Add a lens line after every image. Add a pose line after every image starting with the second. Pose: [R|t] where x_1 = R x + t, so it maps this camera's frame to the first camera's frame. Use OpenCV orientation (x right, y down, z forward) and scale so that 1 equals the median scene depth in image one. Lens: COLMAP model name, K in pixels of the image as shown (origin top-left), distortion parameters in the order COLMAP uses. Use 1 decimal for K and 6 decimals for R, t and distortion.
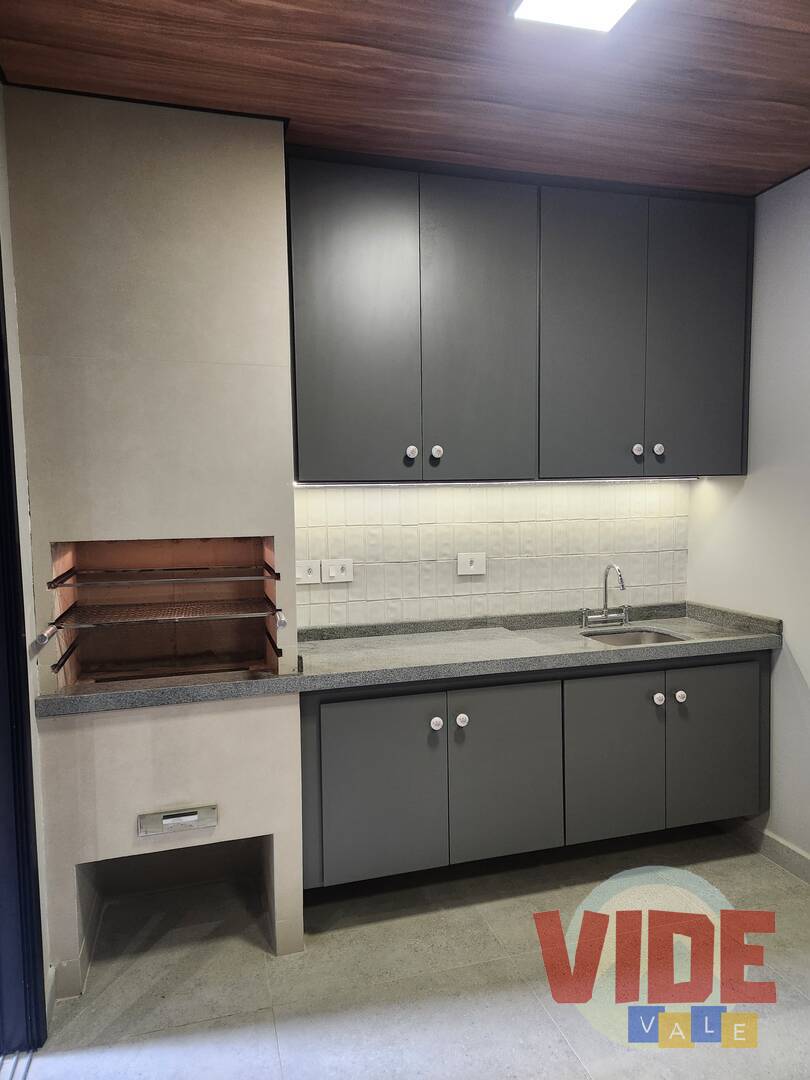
lens RADIAL K [[718.1, 0, 406.6], [0, 718.1, 547.2], [0, 0, 1]] dist [0.052372, -0.029831]
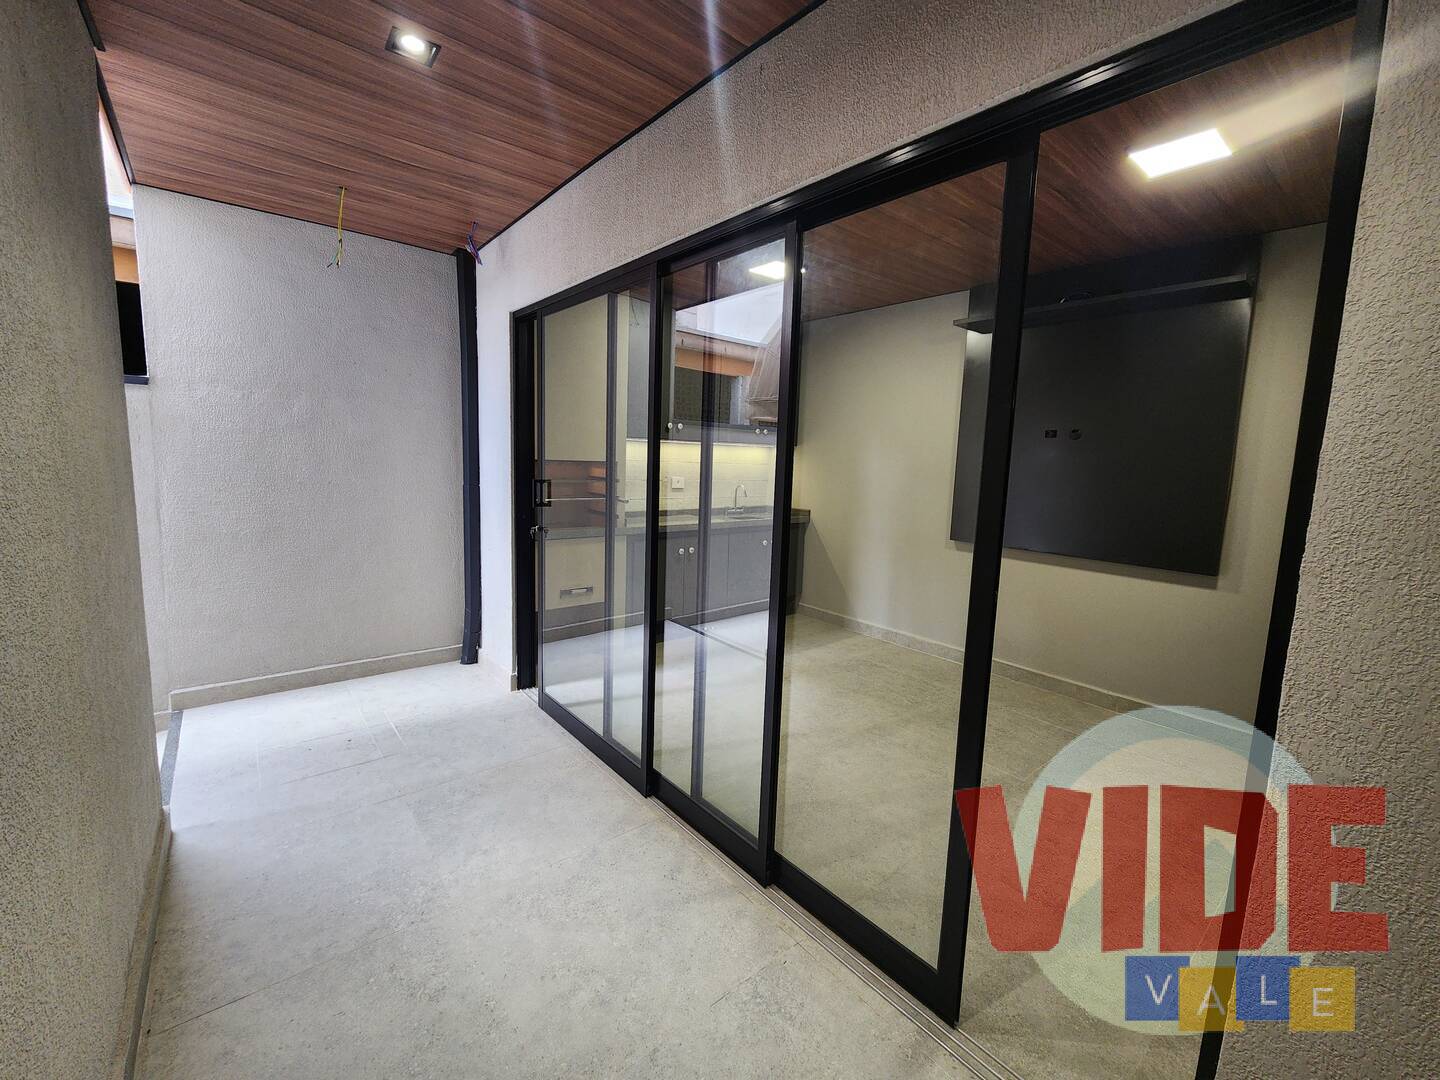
lens RADIAL K [[588.6, 0, 716.4], [0, 588.6, 529.9], [0, 0, 1]] dist [-0.004691, 0.000214]
pose [[0.917955, -0.001531, 0.396682, -0.556285], [-0.018756, 0.998707, 0.047258, 0.089945], [-0.396242, -0.050821, 0.916739, -0.665340]]
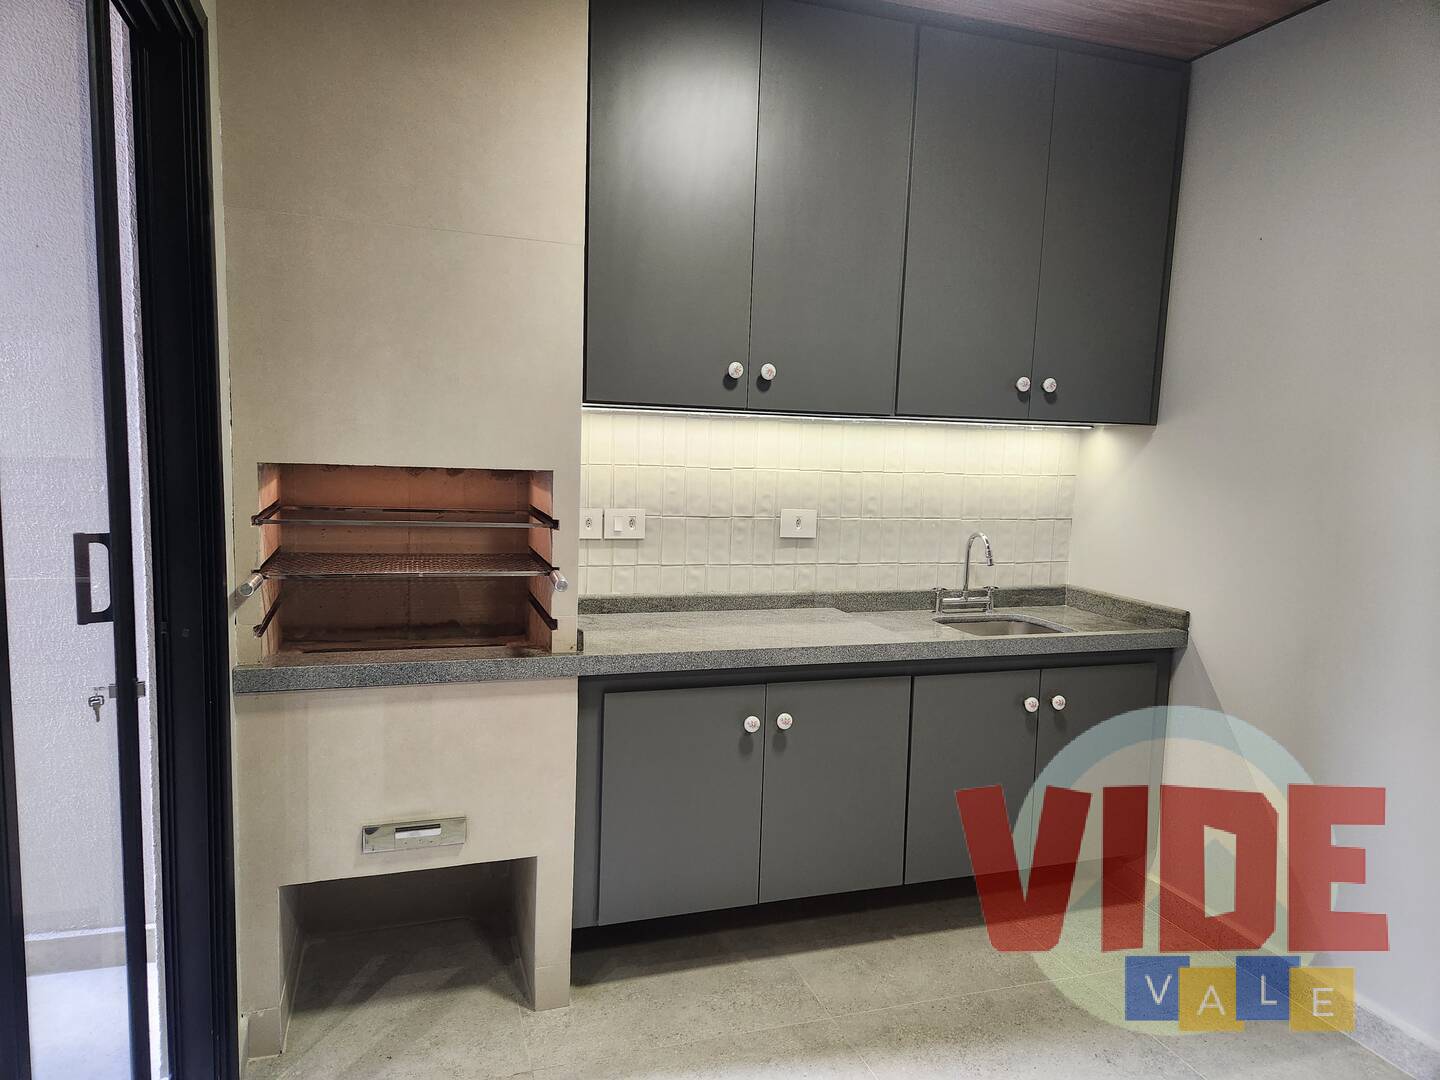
lens RADIAL K [[957.5, 0, 722.8], [0, 957.5, 551.1], [0, 0, 1]] dist [0.052372, -0.029831]
pose [[0.997657, 0.044738, 0.051765, -0.049799], [-0.046802, 0.998128, 0.039370, 0.018951], [-0.049907, -0.041700, 0.997883, -0.020284]]
